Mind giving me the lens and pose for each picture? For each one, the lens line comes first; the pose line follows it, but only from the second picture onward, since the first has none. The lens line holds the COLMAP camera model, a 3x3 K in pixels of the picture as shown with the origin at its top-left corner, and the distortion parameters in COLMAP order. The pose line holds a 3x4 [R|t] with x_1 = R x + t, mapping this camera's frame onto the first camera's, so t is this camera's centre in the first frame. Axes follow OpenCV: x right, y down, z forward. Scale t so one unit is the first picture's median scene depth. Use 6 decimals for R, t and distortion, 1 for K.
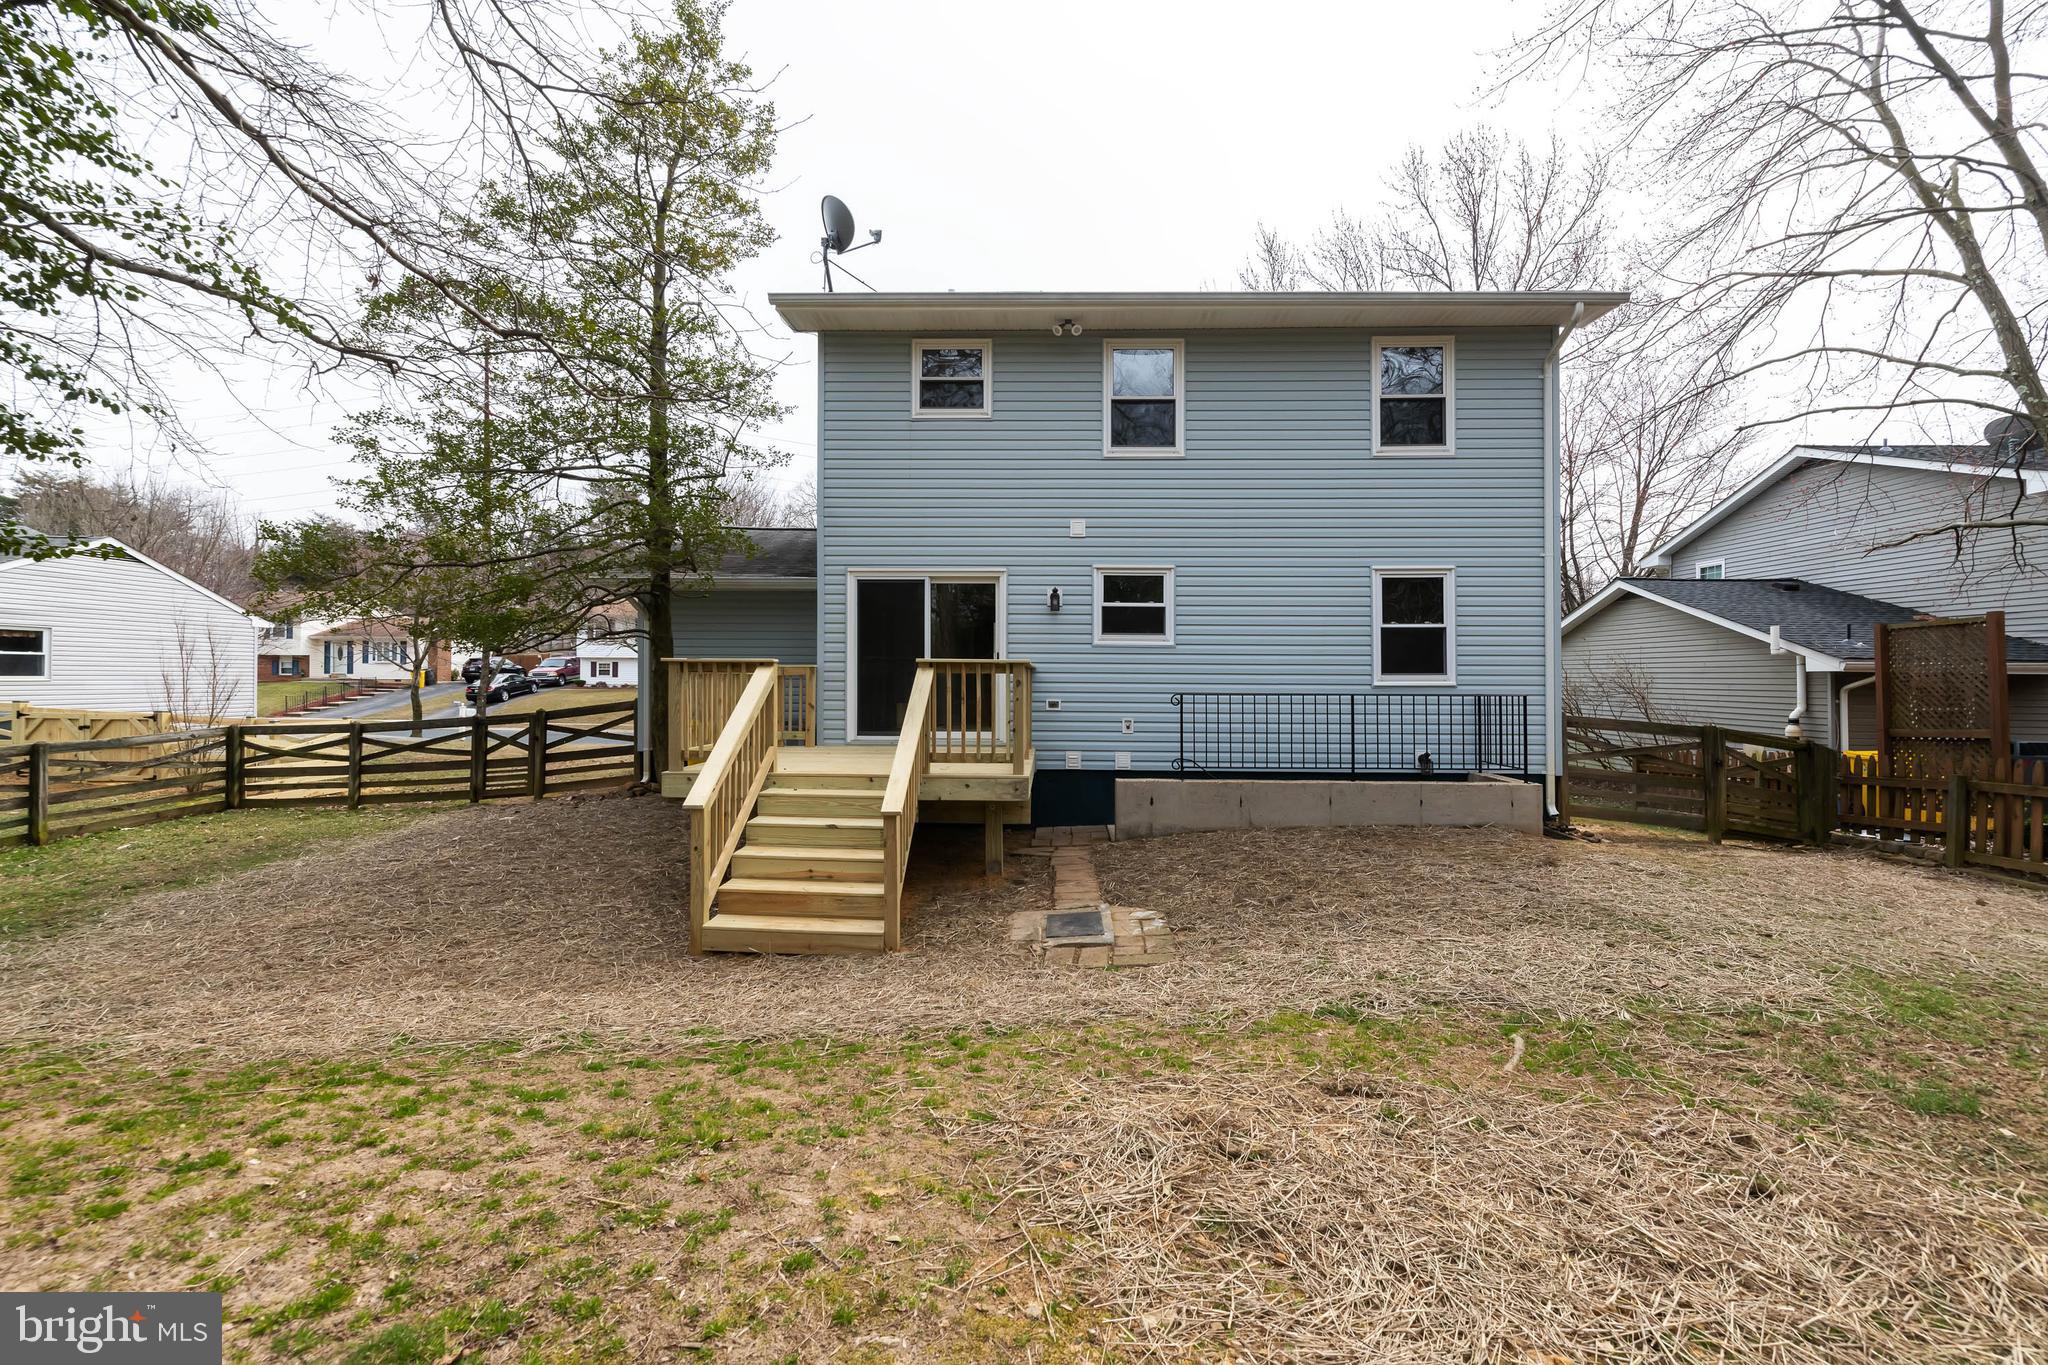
lens RADIAL K [[883.4, 0, 1021.5], [0, 883.4, 677.9], [0, 0, 1]] dist [-0.002495, -0.000325]
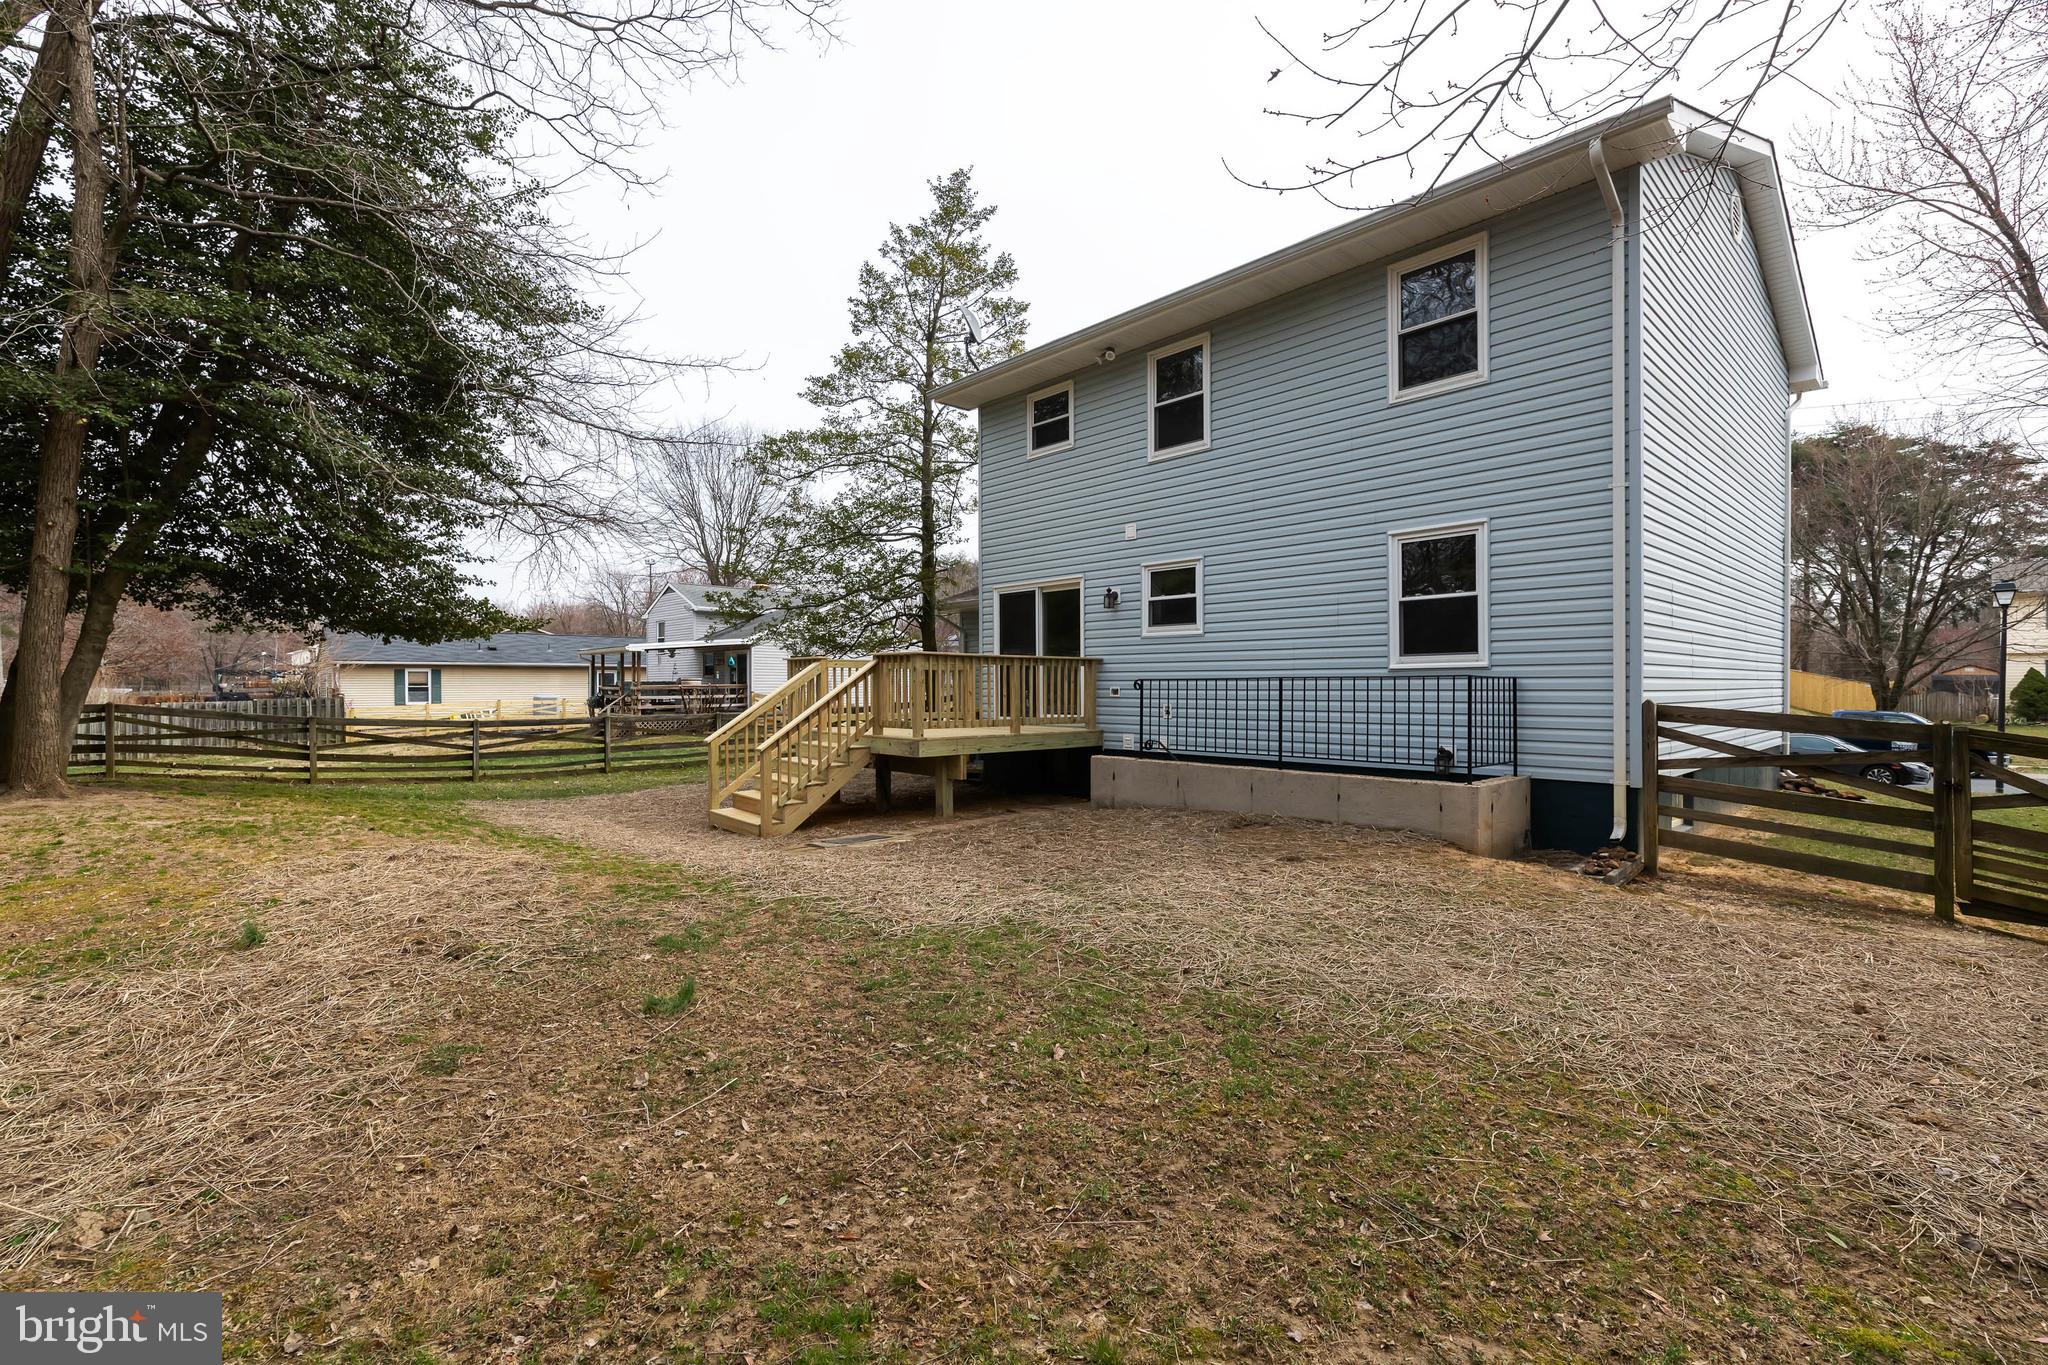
lens RADIAL K [[883.4, 0, 1016.1], [0, 883.4, 693.8], [0, 0, 1]] dist [-0.002495, -0.000325]
pose [[0.697199, -0.000378, -0.716877, 0.756788], [0.008219, 0.999938, 0.007466, 0.023648], [0.716830, -0.011097, 0.697159, 0.125142]]
